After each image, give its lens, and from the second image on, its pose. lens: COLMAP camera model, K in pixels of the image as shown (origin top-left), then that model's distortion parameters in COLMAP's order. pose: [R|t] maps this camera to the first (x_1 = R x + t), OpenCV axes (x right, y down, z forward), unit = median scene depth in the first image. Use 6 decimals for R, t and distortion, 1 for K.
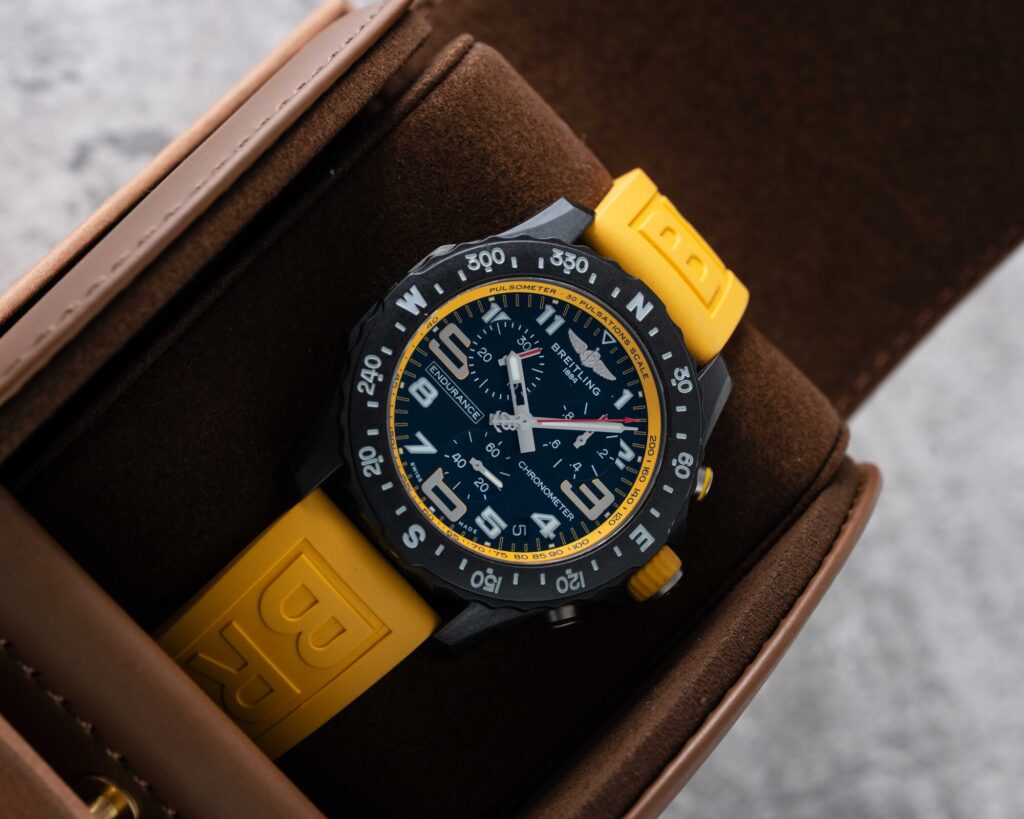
lens RADIAL K [[4625.8, 0, 516.7], [0, 4625.8, 411.5], [0, 0, 1]] dist [-0.006209, 0.000000]
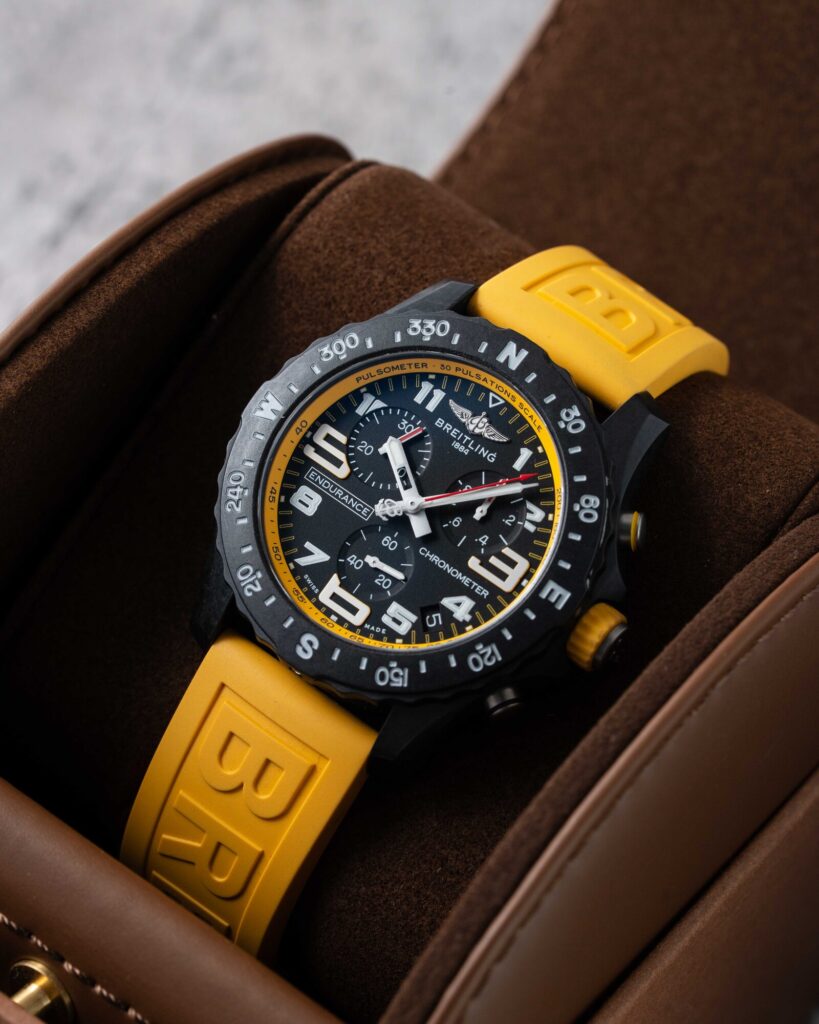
lens RADIAL K [[4625.8, 0, 419.6], [0, 4625.8, 528.0], [0, 0, 1]] dist [-0.006209, 0.000000]
pose [[0.897254, -0.256503, -0.359363, 0.332462], [0.185785, 0.957710, -0.219719, 0.209174], [0.400524, 0.130380, 0.906963, 0.163513]]
